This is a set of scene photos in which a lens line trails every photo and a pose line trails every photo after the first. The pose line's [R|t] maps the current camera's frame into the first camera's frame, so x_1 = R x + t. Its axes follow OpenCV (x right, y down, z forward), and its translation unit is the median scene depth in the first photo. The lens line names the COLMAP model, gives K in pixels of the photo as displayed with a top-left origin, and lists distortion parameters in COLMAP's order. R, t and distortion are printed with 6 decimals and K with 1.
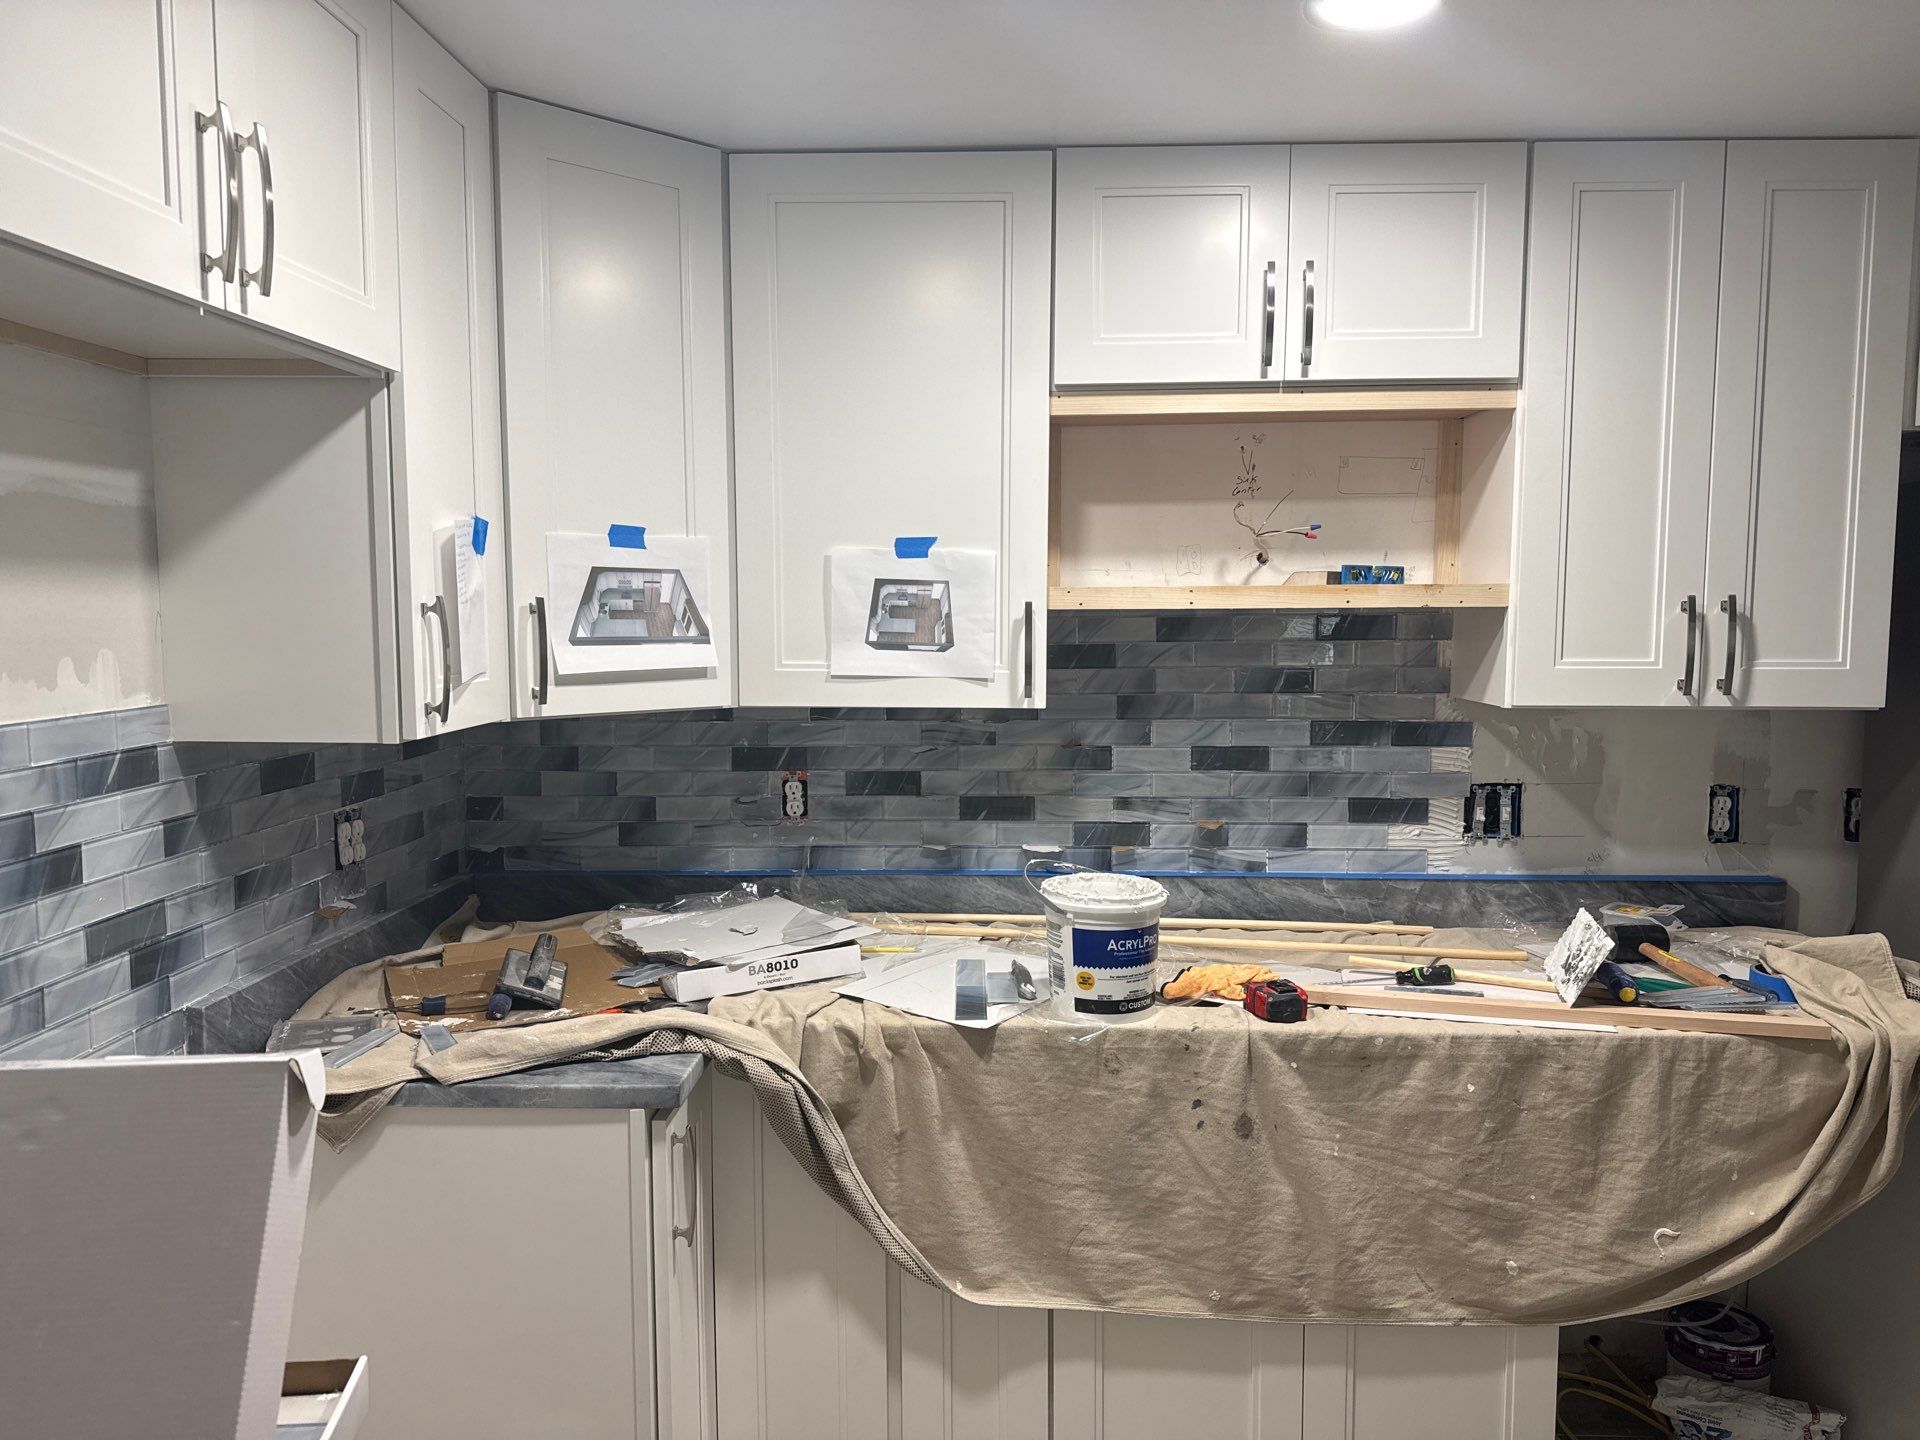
lens RADIAL K [[1348.6, 0, 967.2], [0, 1348.6, 720.8], [0, 0, 1]] dist [0.065146, -0.080525]
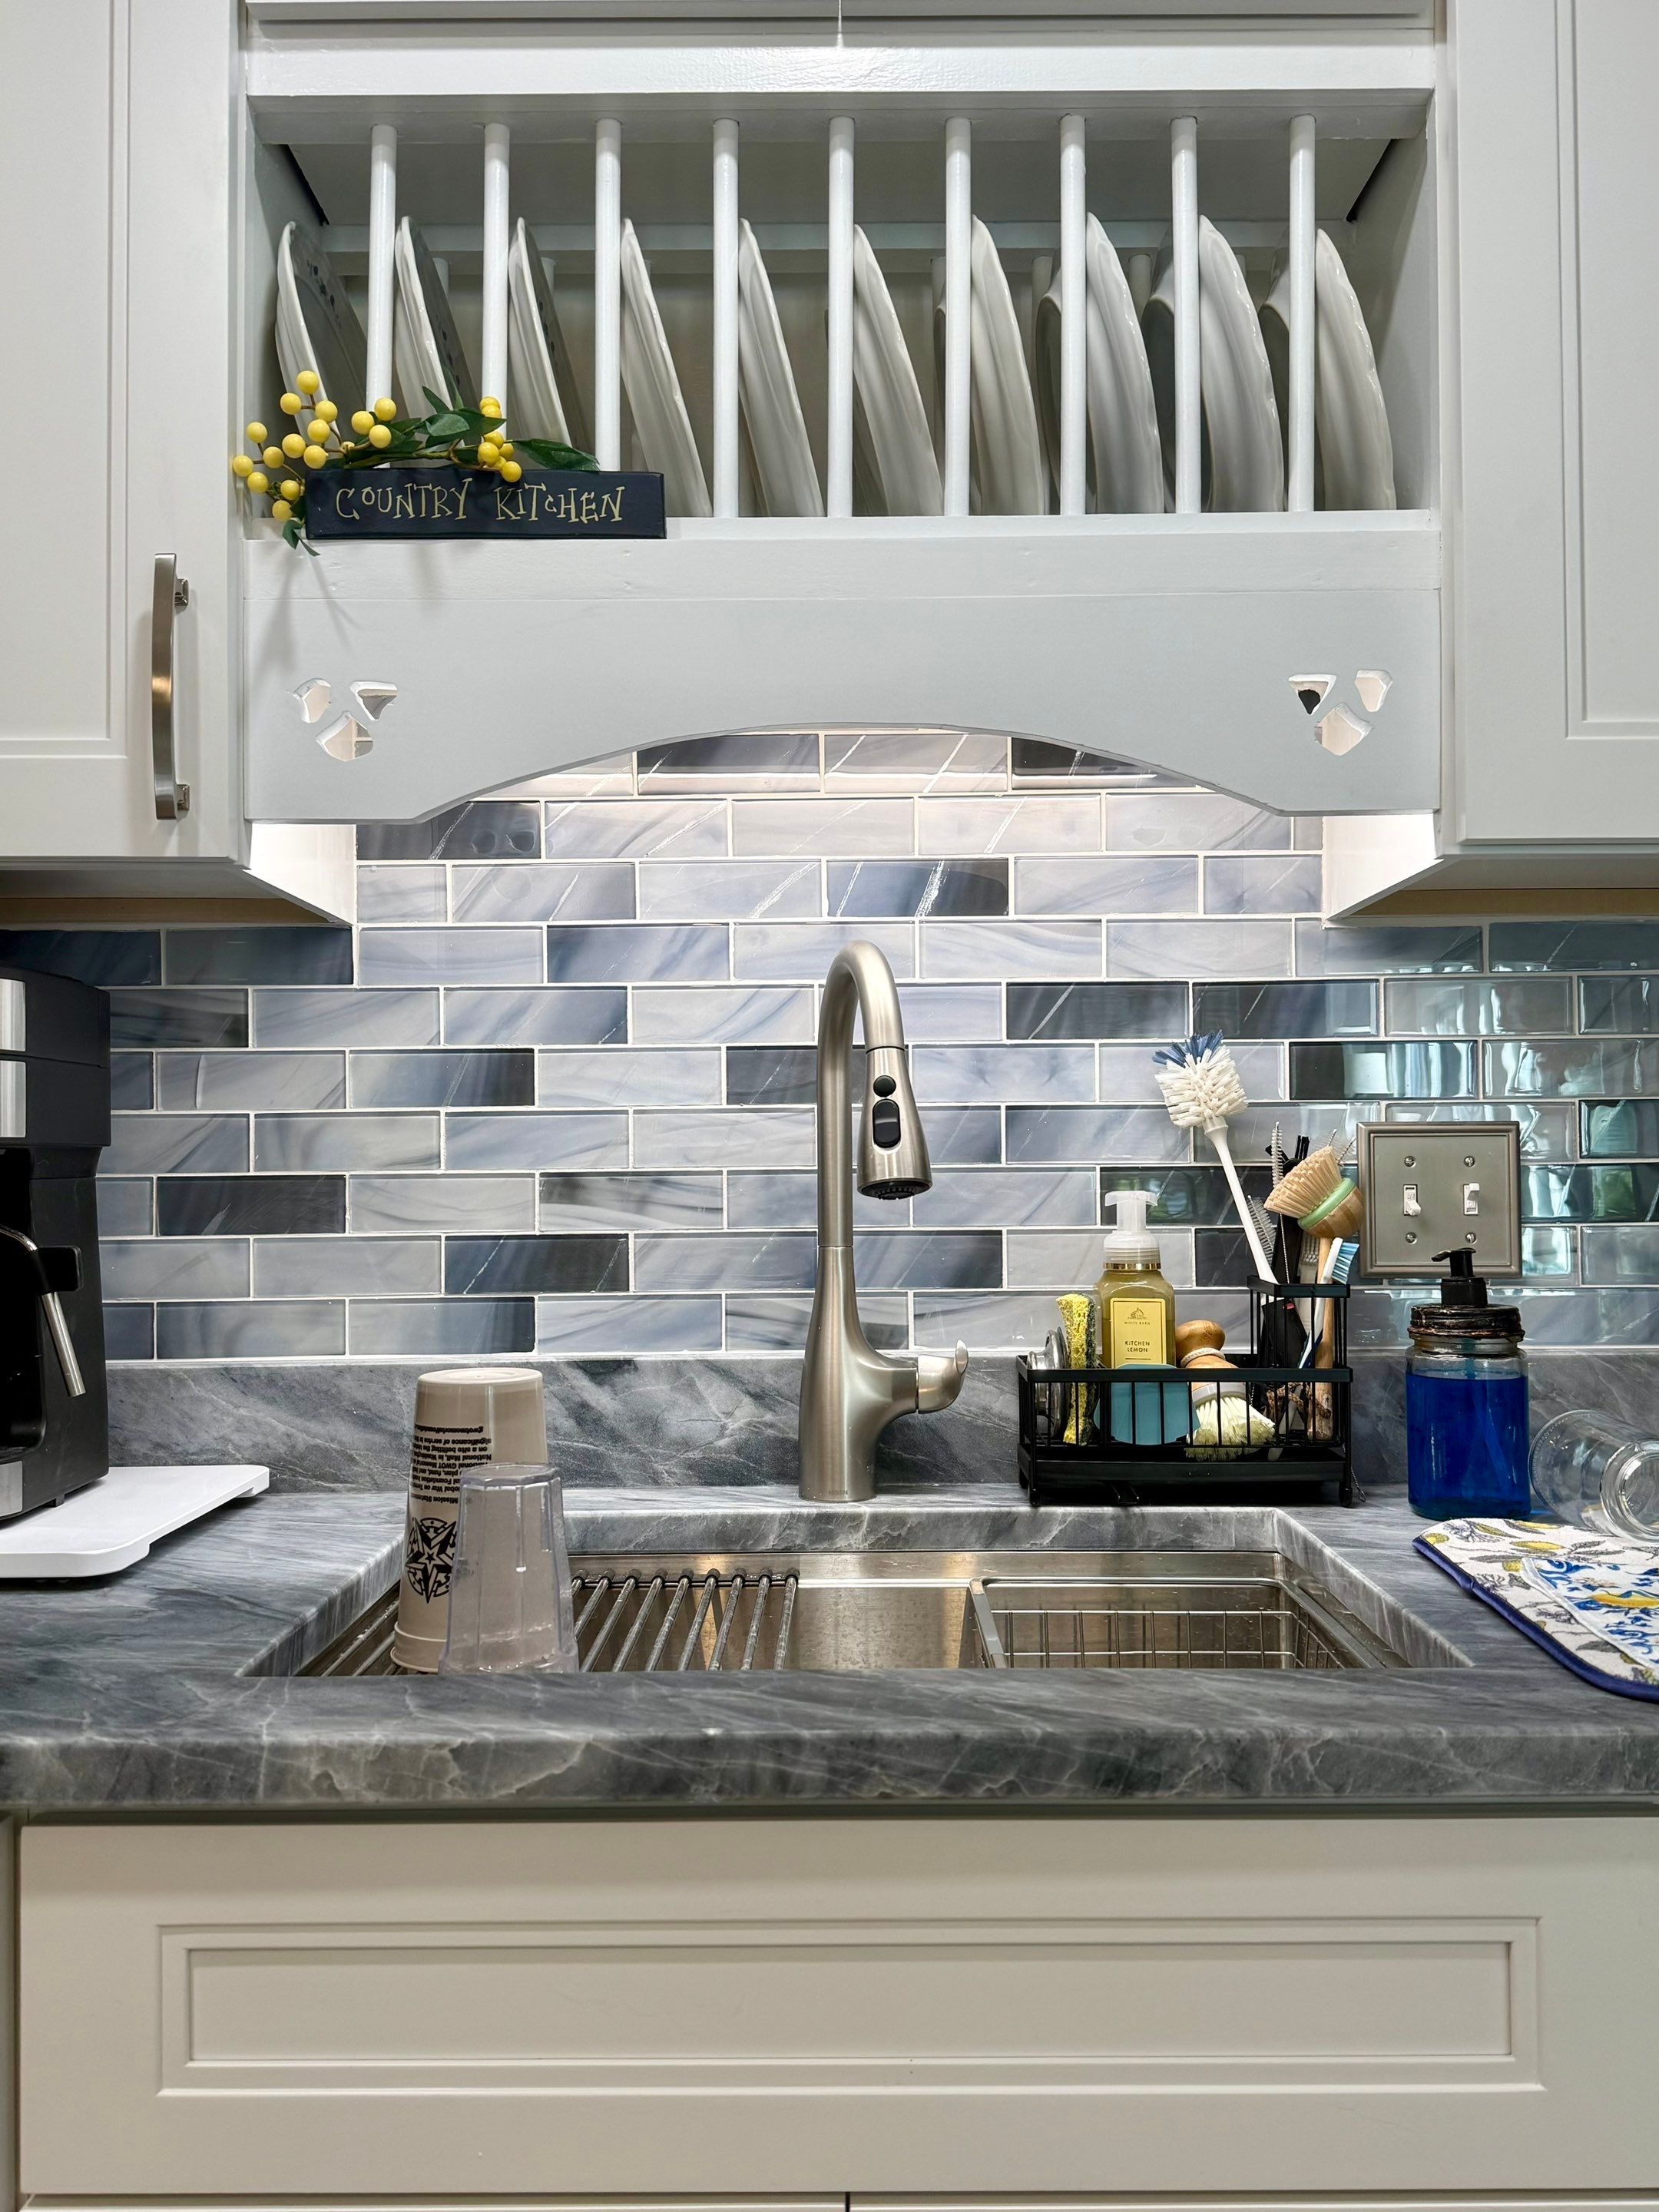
lens RADIAL K [[1908.7, 0, 873.6], [0, 1908.7, 1098.5], [0, 0, 1]] dist [0.042123, -0.093482]
pose [[0.998410, -0.002825, 0.056305, 0.209380], [0.009563, 0.992758, -0.119753, 0.123412], [-0.055559, 0.120101, 0.991206, 0.495898]]
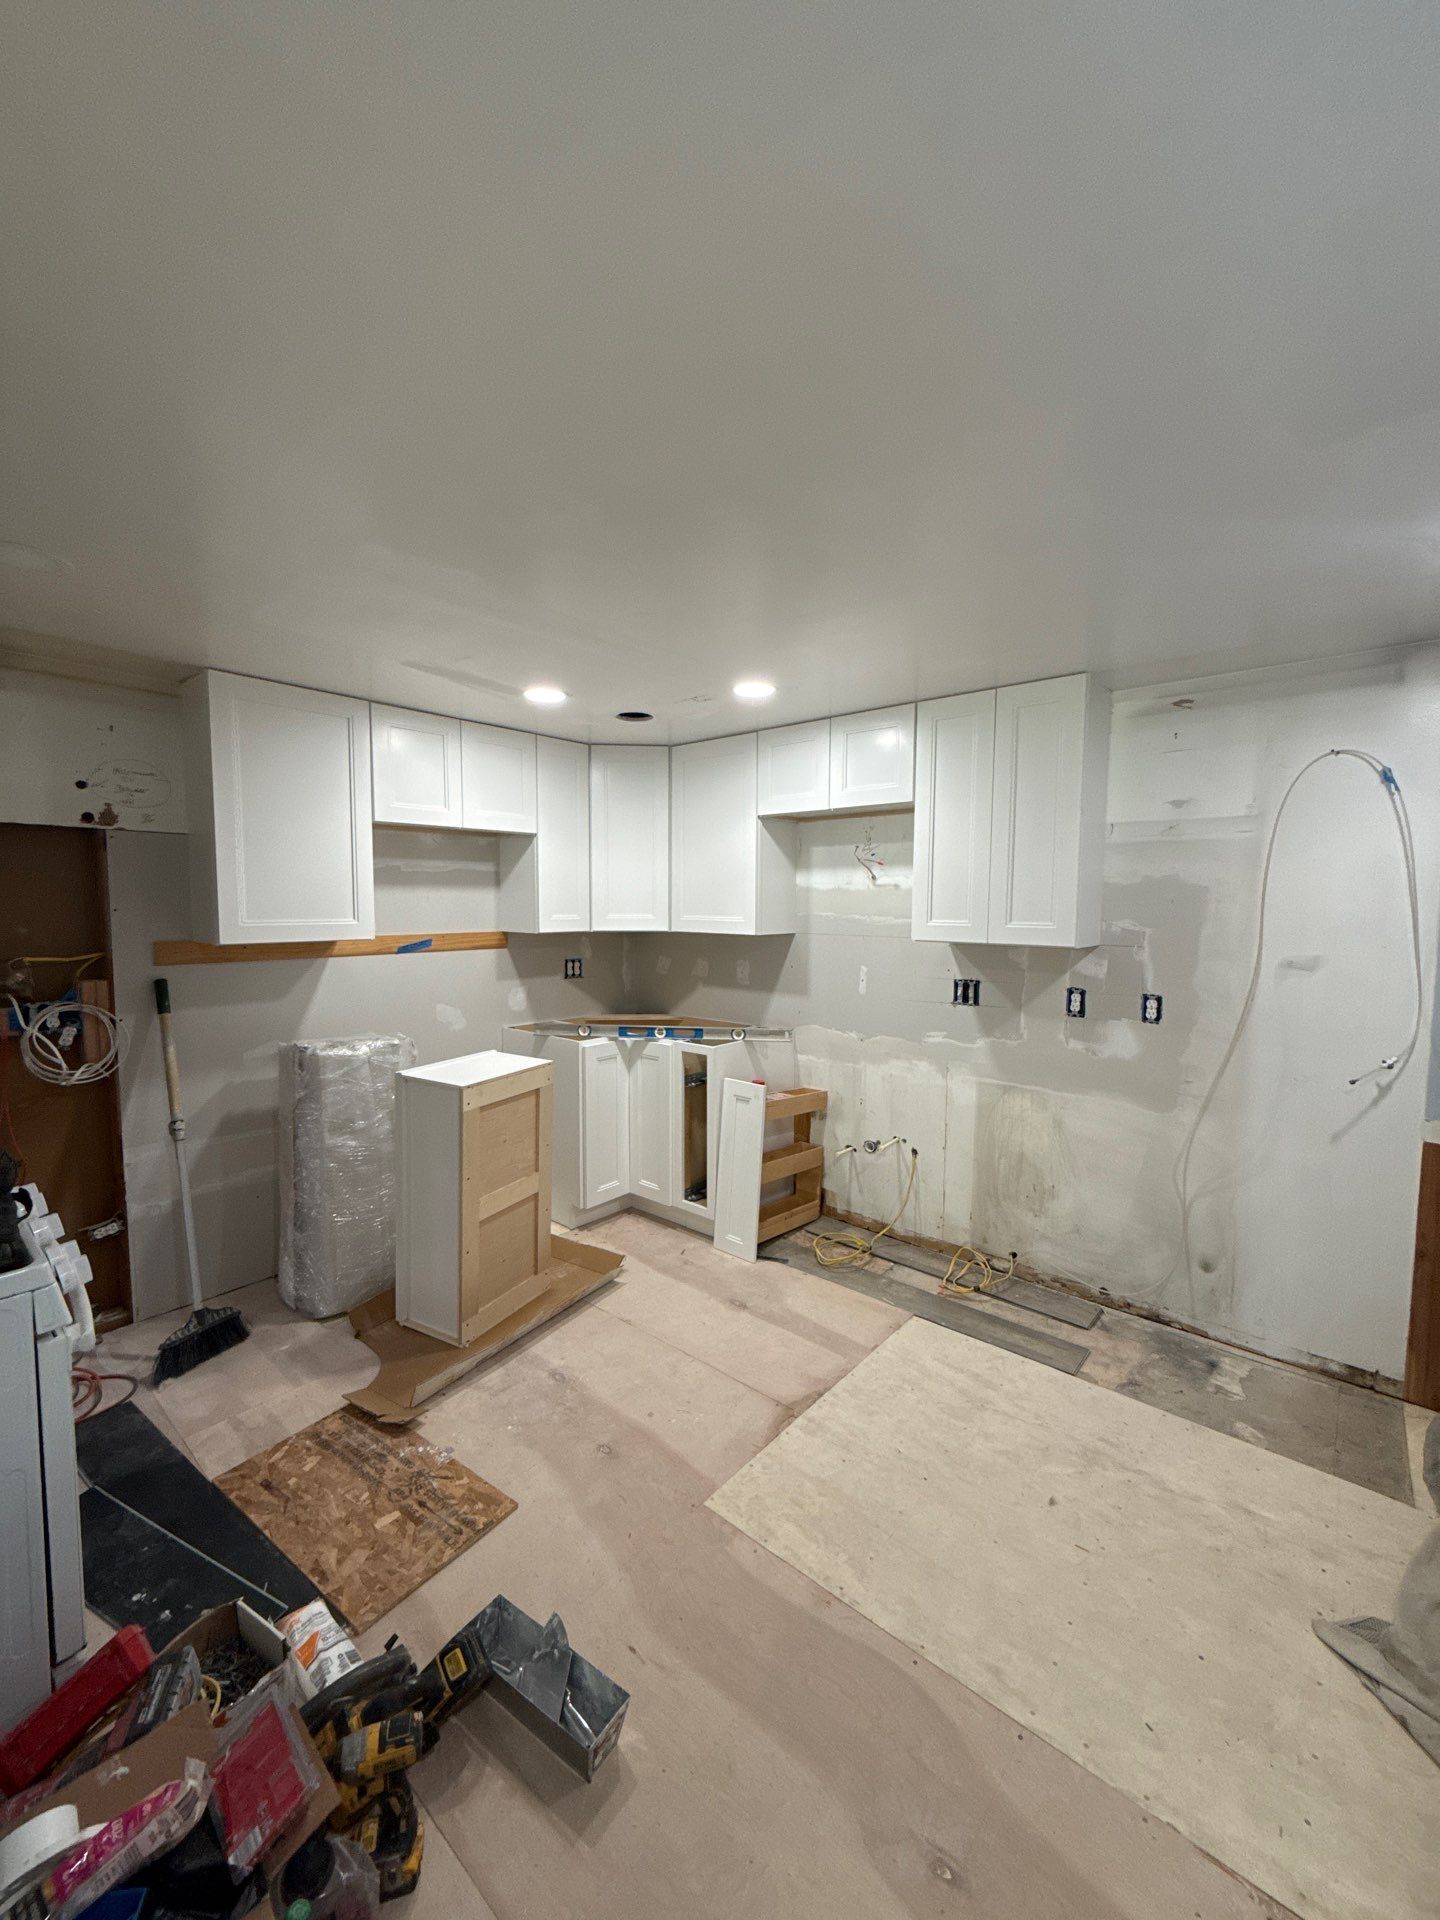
lens RADIAL K [[766.1, 0, 722.6], [0, 766.1, 958.9], [0, 0, 1]] dist [-0.004568, 0.001527]
pose [[0.781037, 0.049352, -0.622532, 0.978429], [-0.059519, 0.998217, 0.004462, 0.035050], [0.621642, 0.033567, 0.782582, -0.231376]]
